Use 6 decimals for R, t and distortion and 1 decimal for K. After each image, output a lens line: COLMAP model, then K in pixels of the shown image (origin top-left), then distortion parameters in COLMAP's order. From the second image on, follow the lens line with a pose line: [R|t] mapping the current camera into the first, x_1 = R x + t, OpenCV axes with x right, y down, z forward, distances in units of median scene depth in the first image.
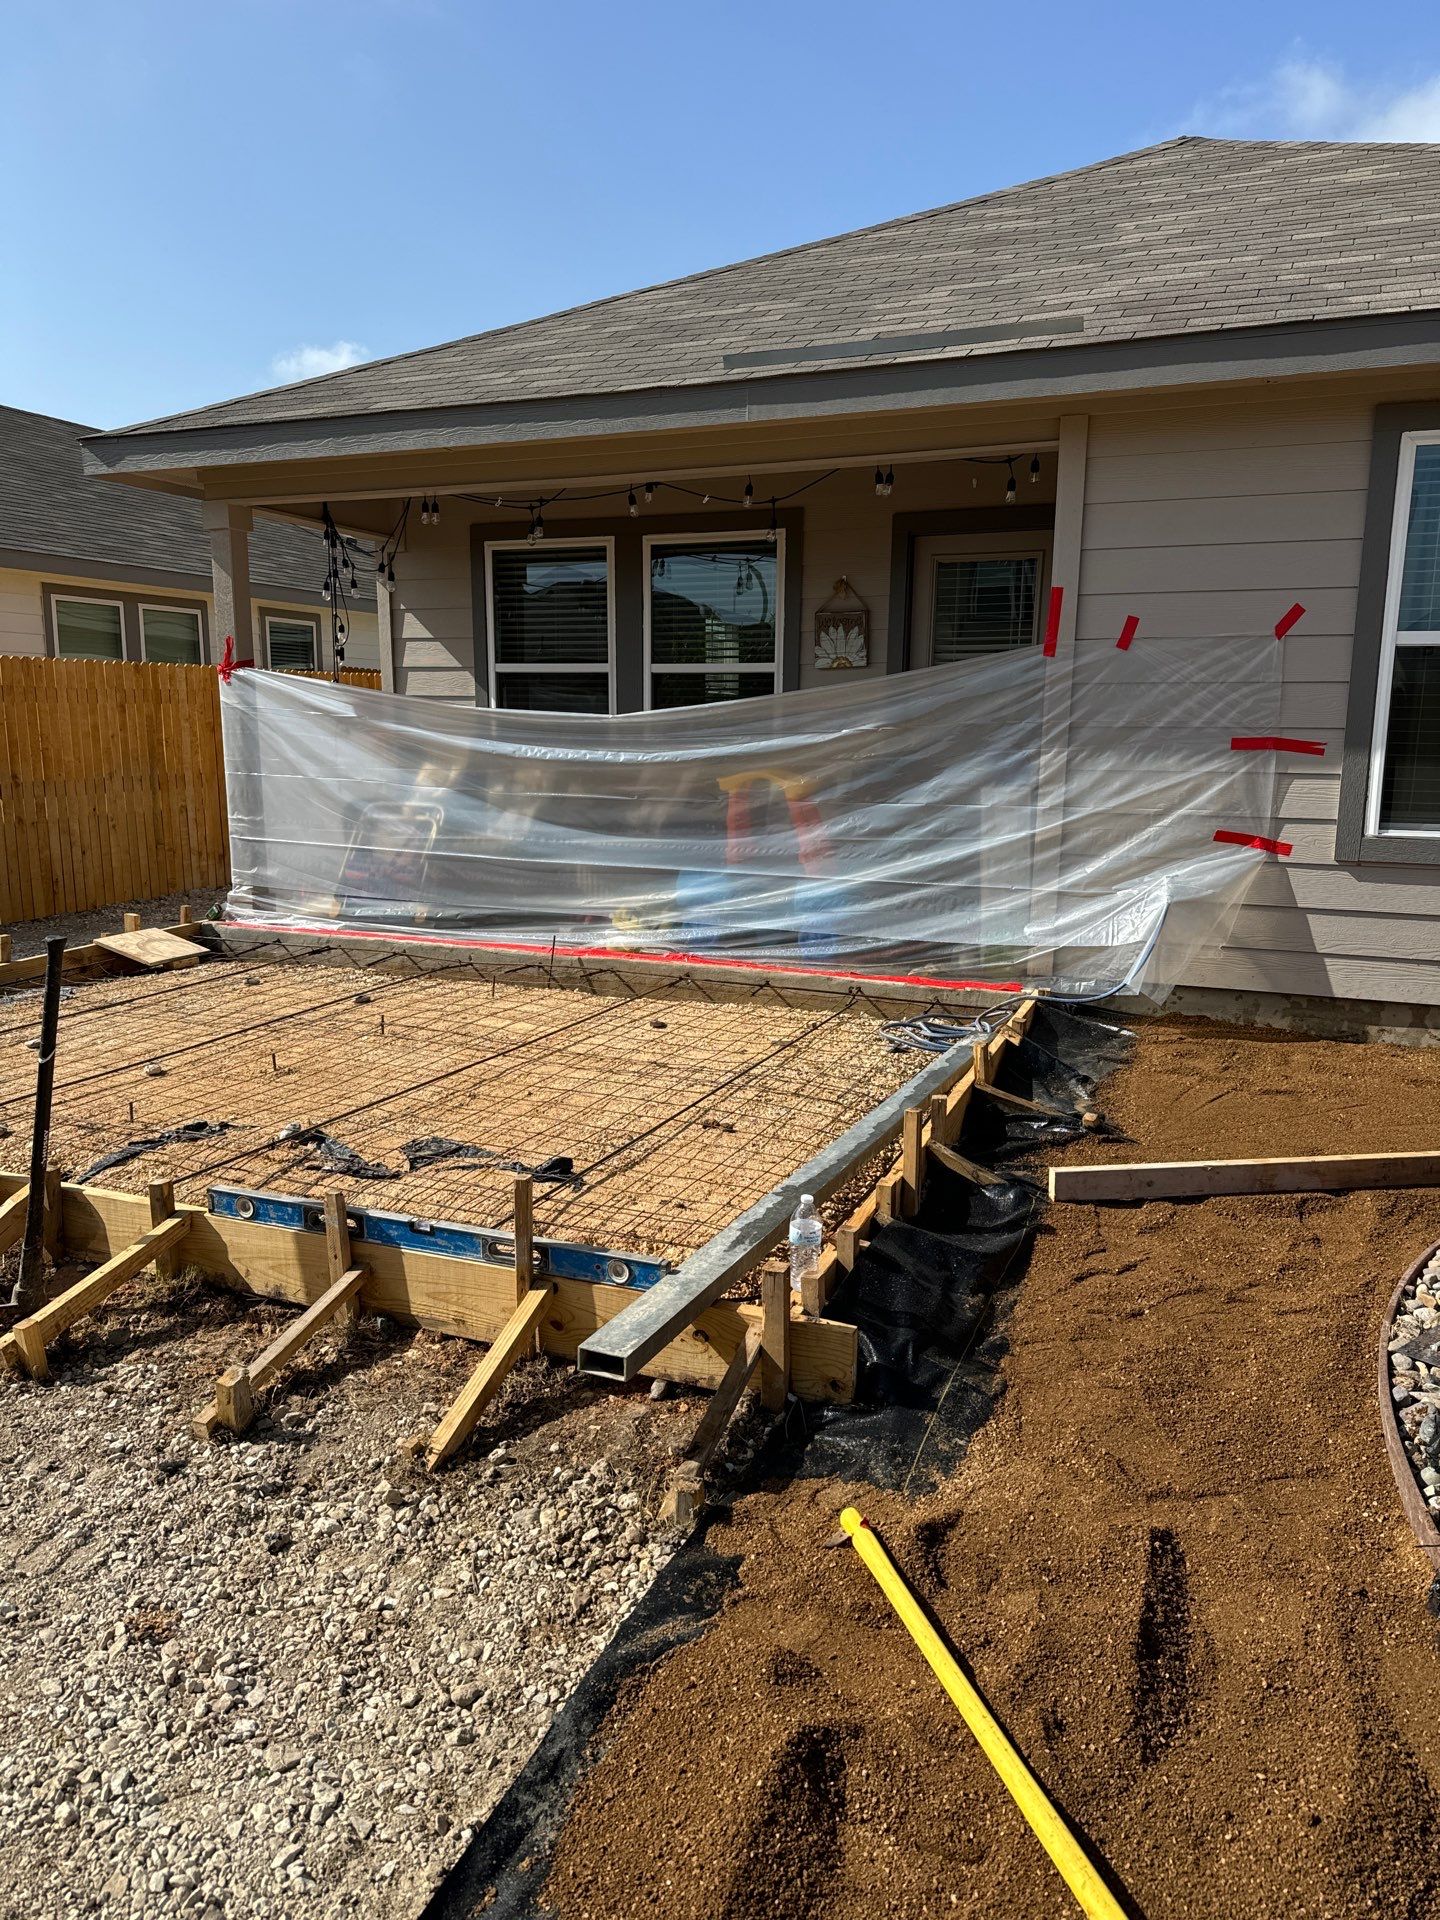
lens RADIAL K [[1354.9, 0, 736.0], [0, 1354.9, 976.3], [0, 0, 1]] dist [0.053224, -0.063163]
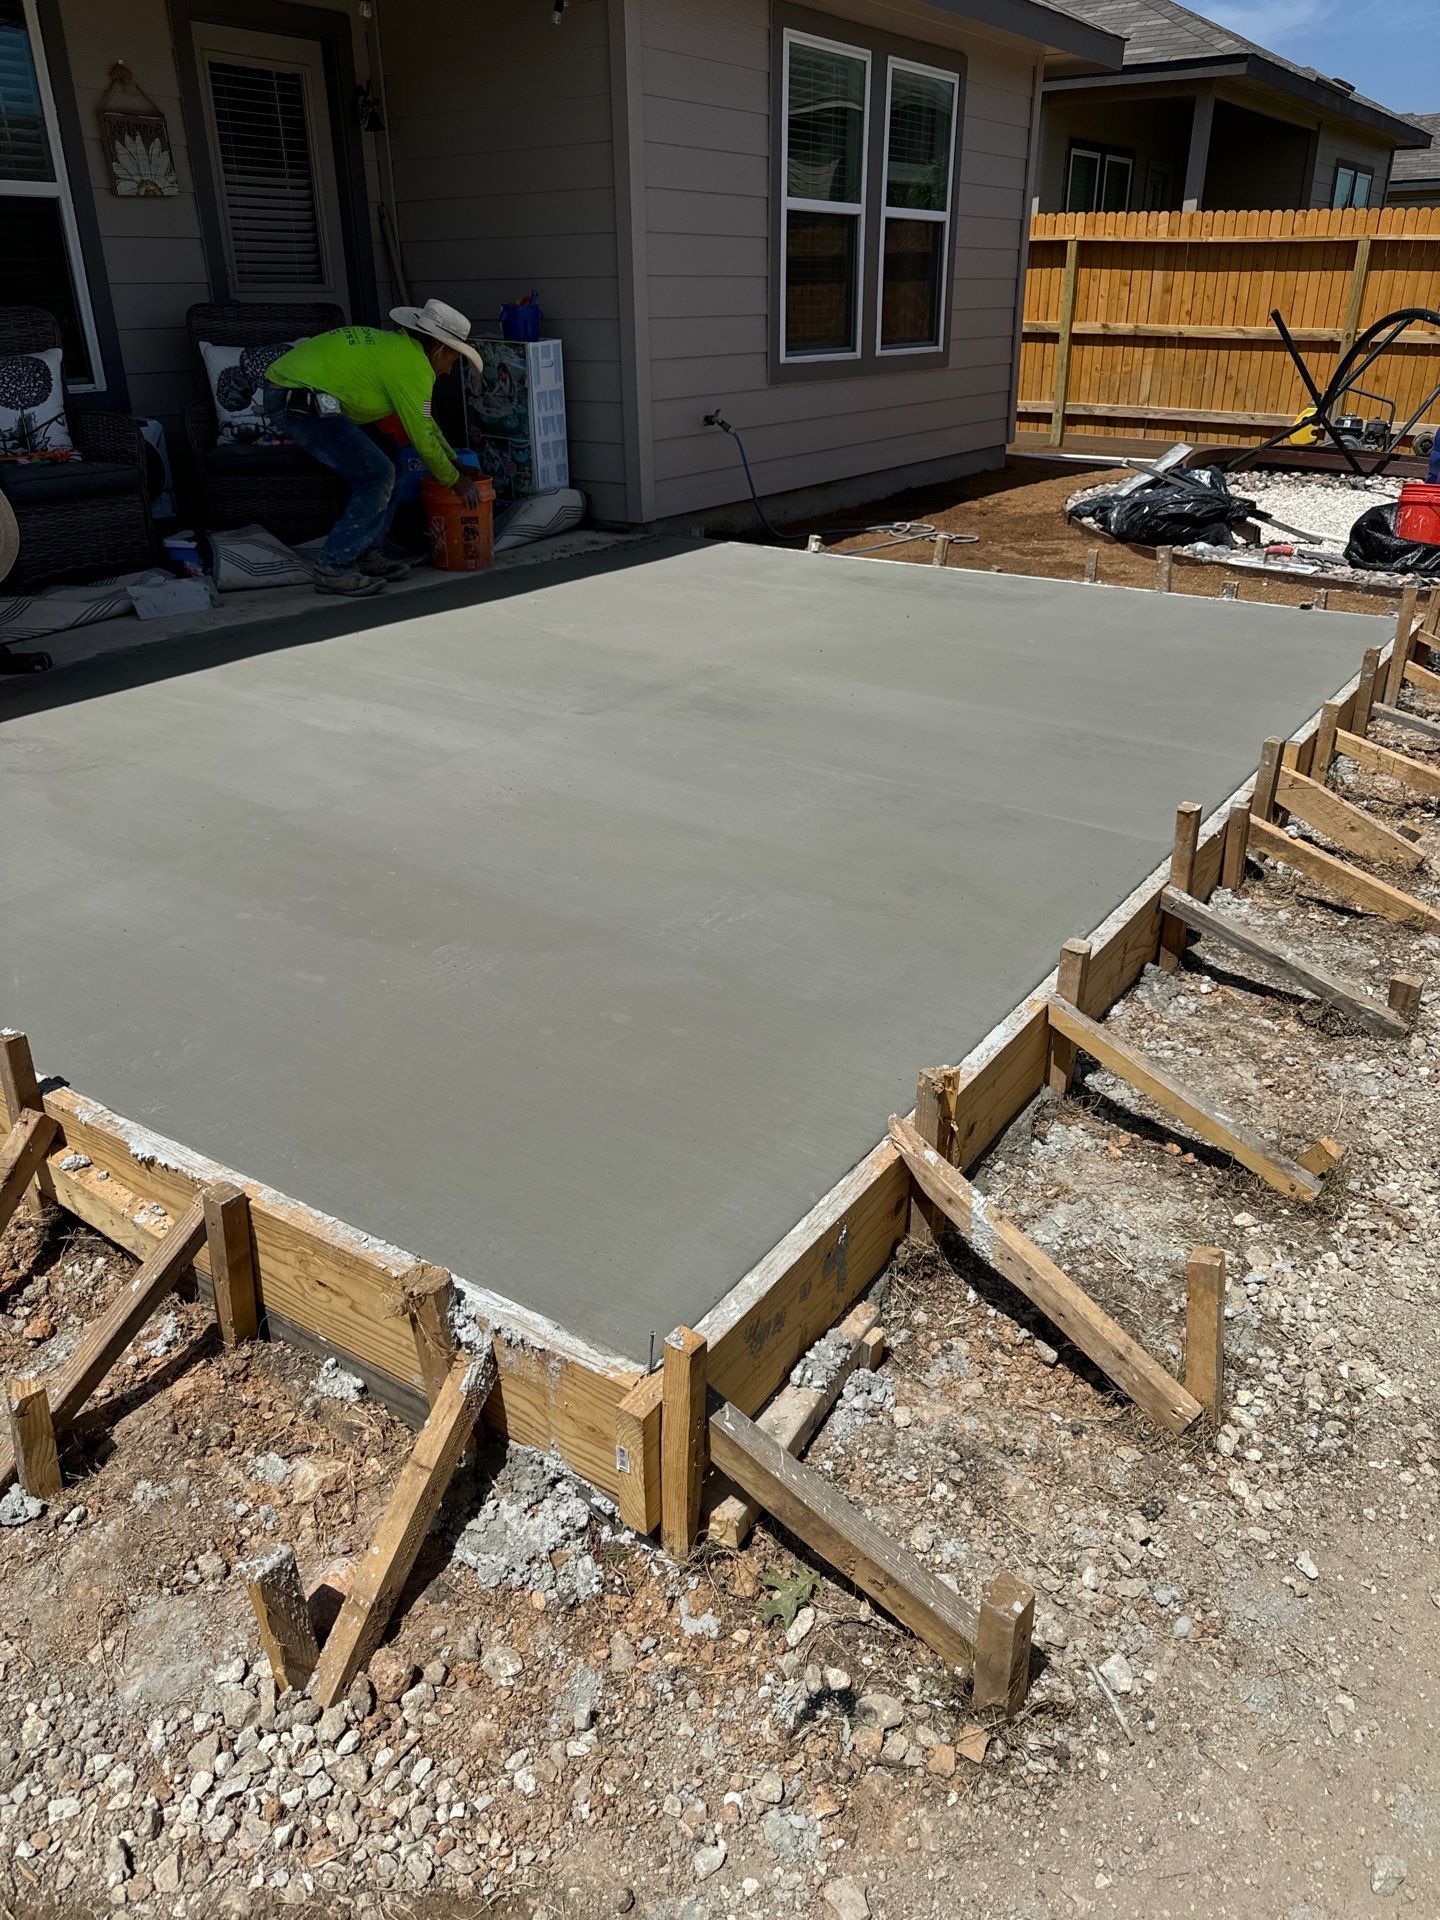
lens RADIAL K [[1354.9, 0, 727.6], [0, 1354.9, 966.1], [0, 0, 1]] dist [0.053224, -0.063163]
pose [[0.213182, -0.437510, 0.873578, -0.988191], [0.193017, 0.895369, 0.401321, -0.119427], [-0.957757, 0.083062, 0.275323, 0.707673]]
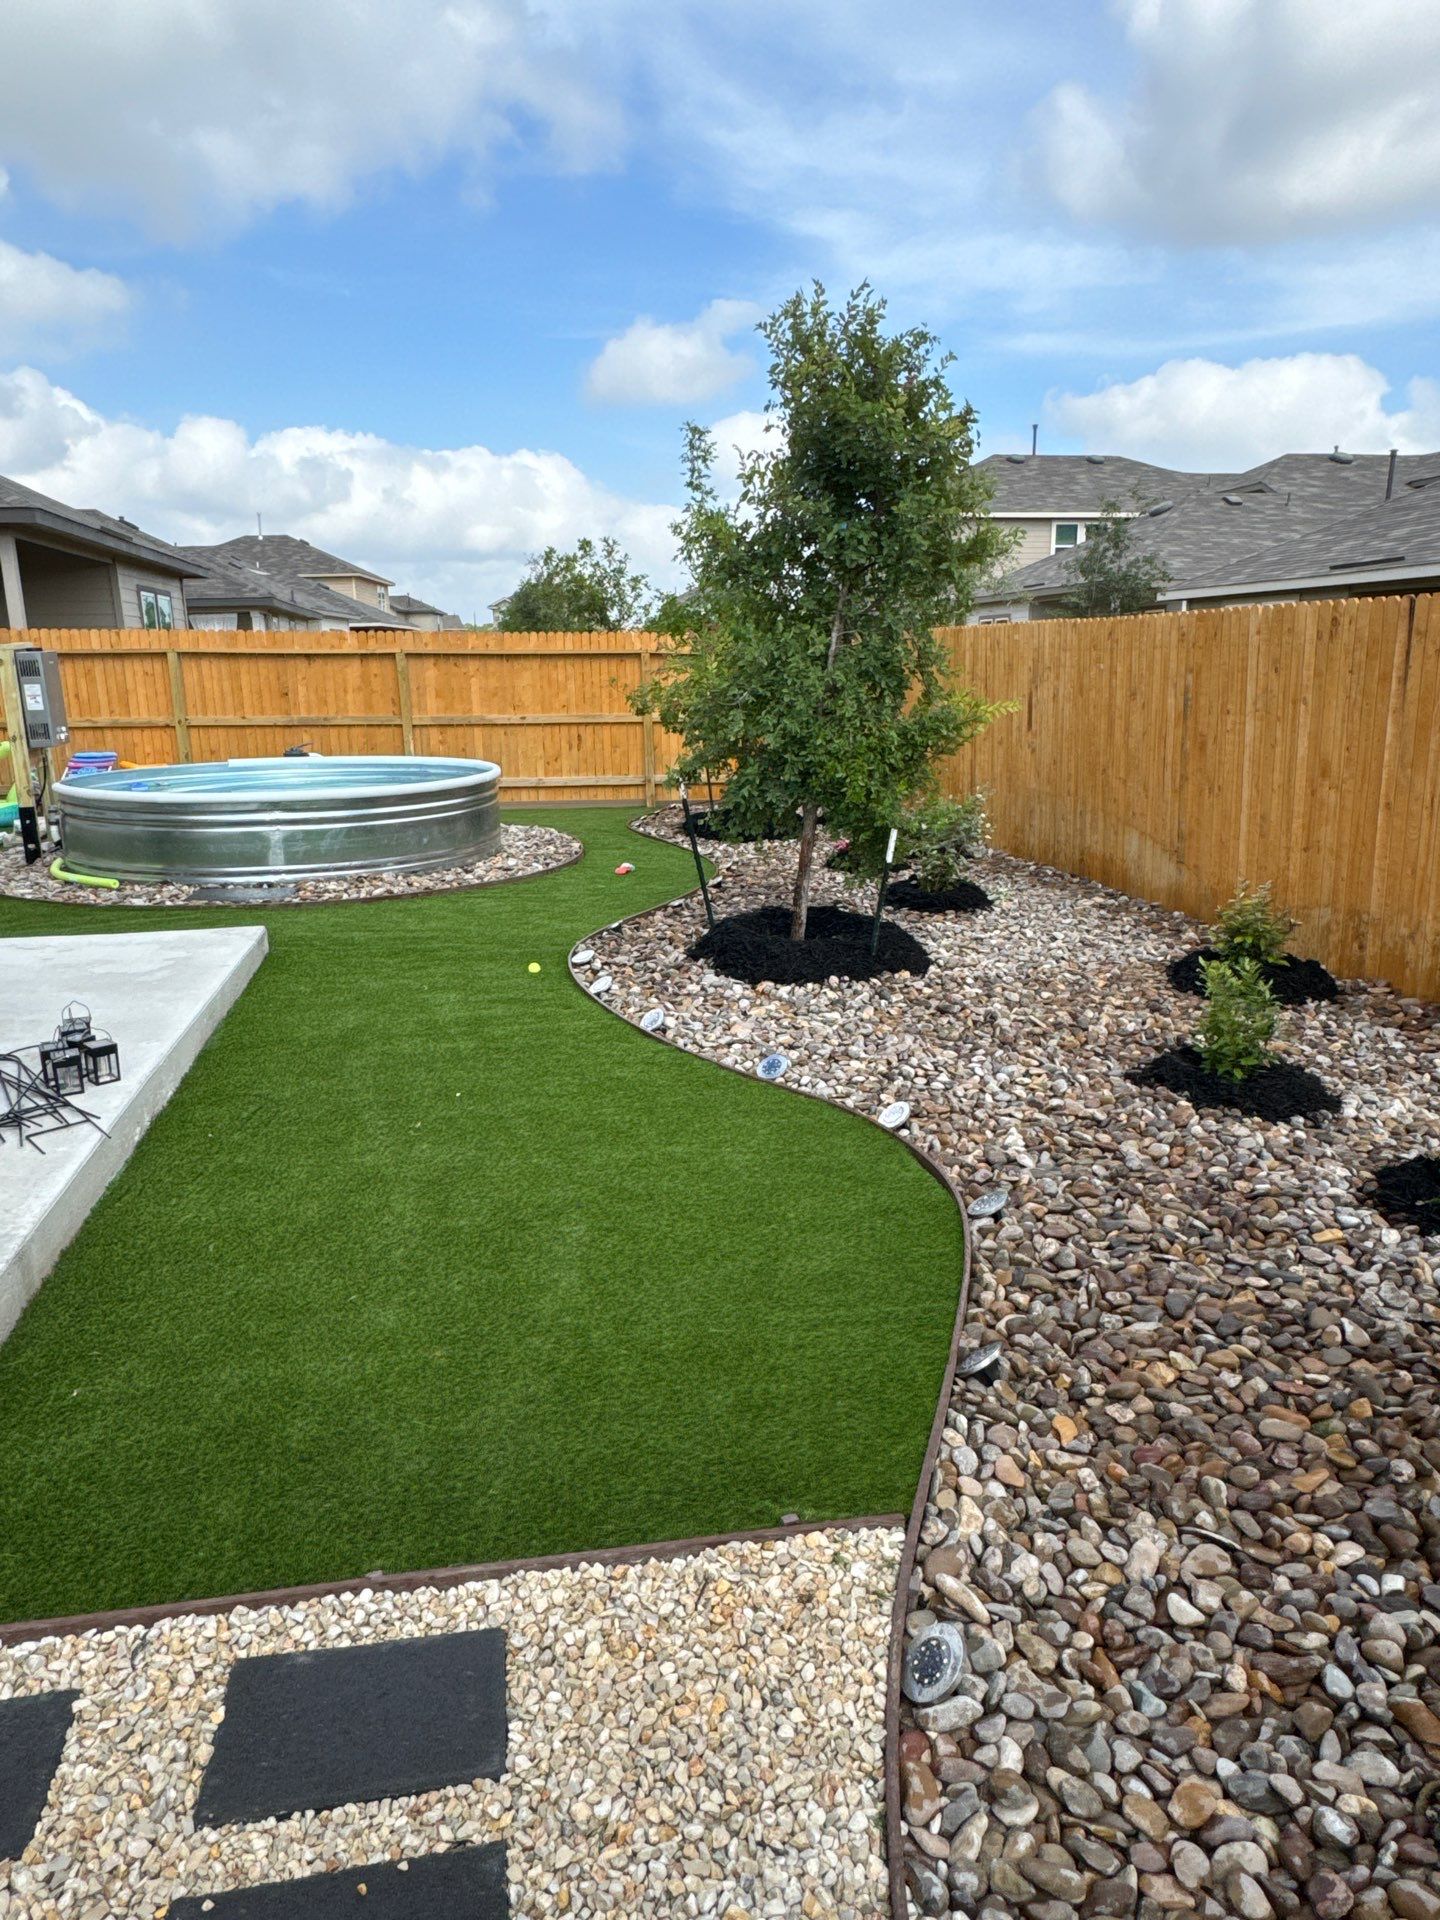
lens RADIAL K [[1262.6, 0, 719.3], [0, 1262.6, 959.9], [0, 0, 1]] dist [-0.001709, -0.000533]
pose [[-0.537024, -0.191410, 0.821564, -1.141406], [0.170094, 0.929343, 0.327705, -0.149786], [-0.826241, 0.315728, -0.466521, 0.714025]]
